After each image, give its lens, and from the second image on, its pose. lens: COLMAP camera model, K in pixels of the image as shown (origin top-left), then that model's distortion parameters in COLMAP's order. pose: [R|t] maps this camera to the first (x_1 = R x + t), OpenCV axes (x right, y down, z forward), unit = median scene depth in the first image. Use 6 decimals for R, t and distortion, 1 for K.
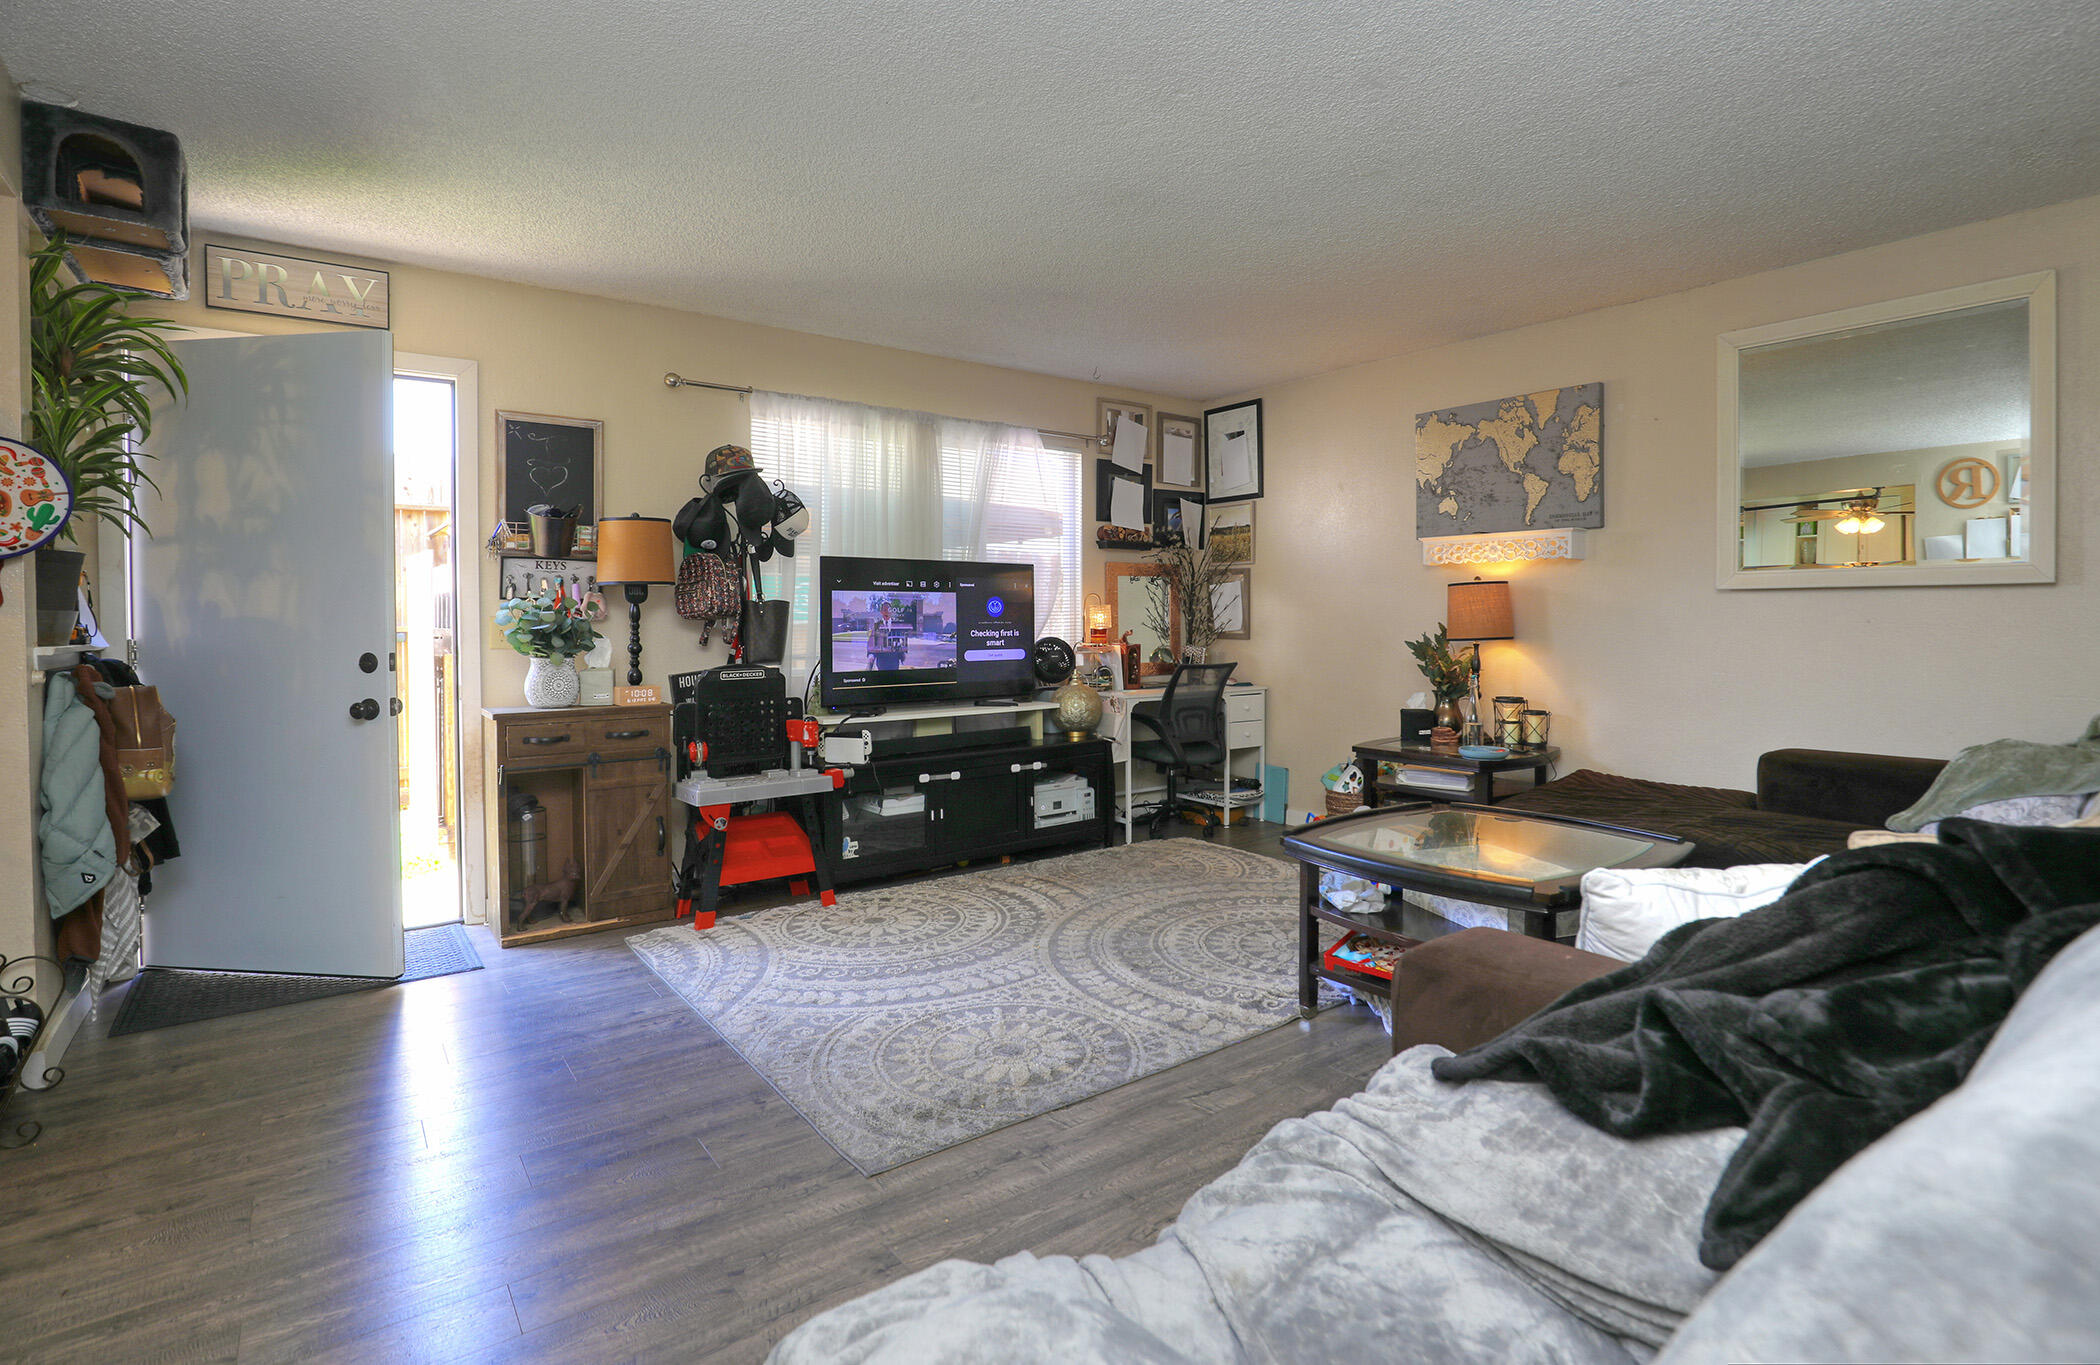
lens RADIAL K [[1046.7, 0, 1132.3], [0, 1046.7, 624.2], [0, 0, 1]] dist [-0.036091, -0.000277]
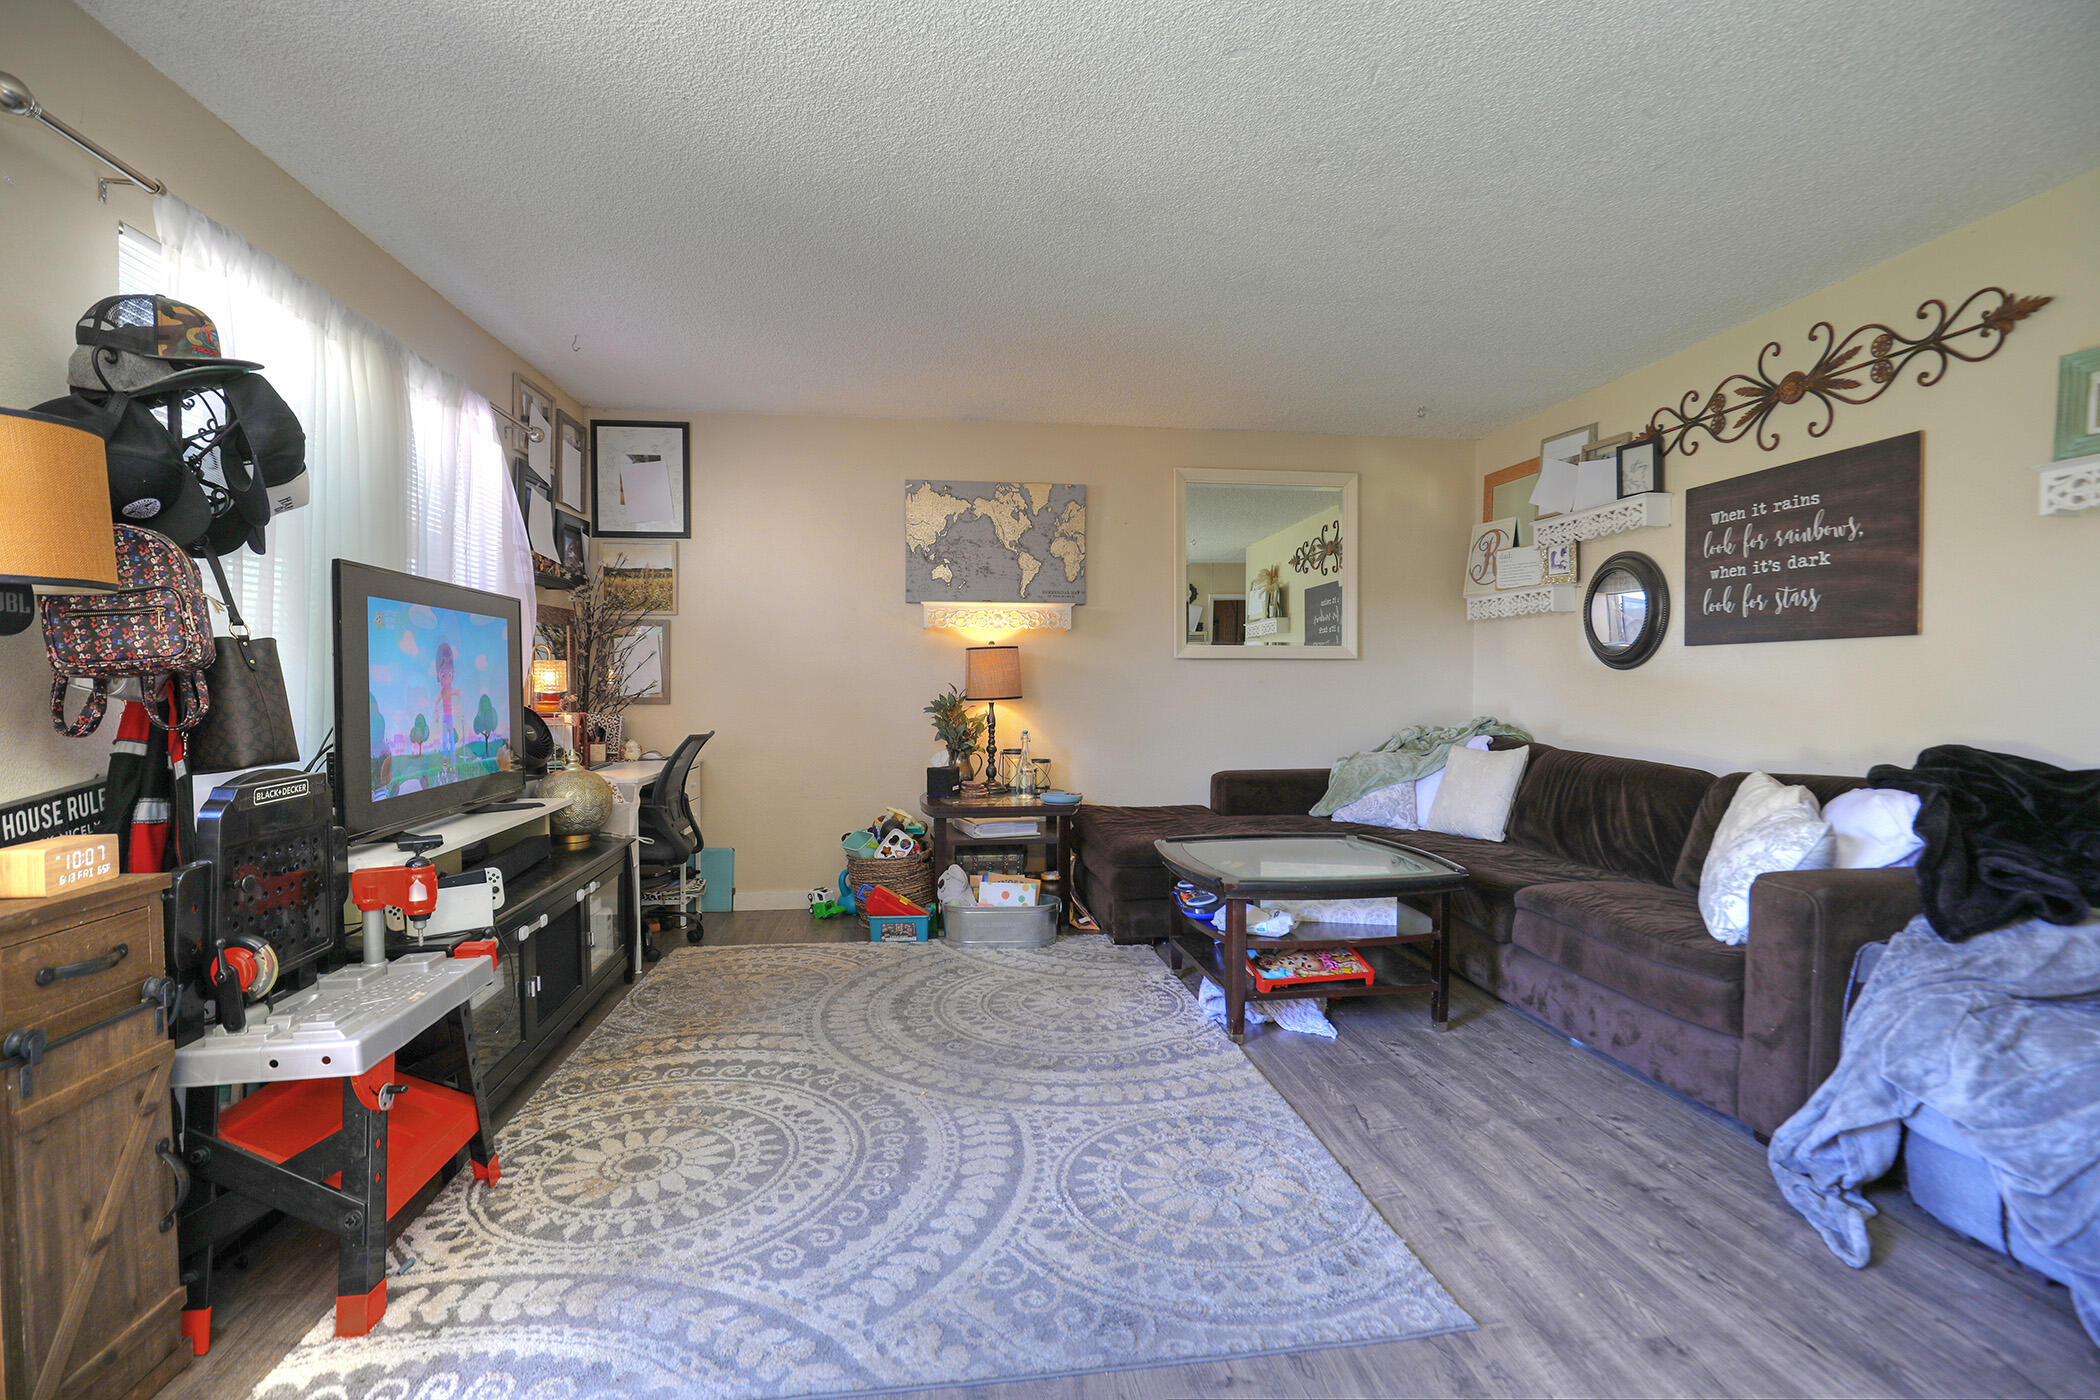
lens RADIAL K [[971.6, 0, 1070.8], [0, 971.6, 700.4], [0, 0, 1]] dist [-0.033037, 0.003973]
pose [[0.504239, -0.015825, 0.863419, -0.541669], [0.003838, 0.999863, 0.016084, 0.000423], [-0.863556, -0.004796, 0.504230, 0.439933]]
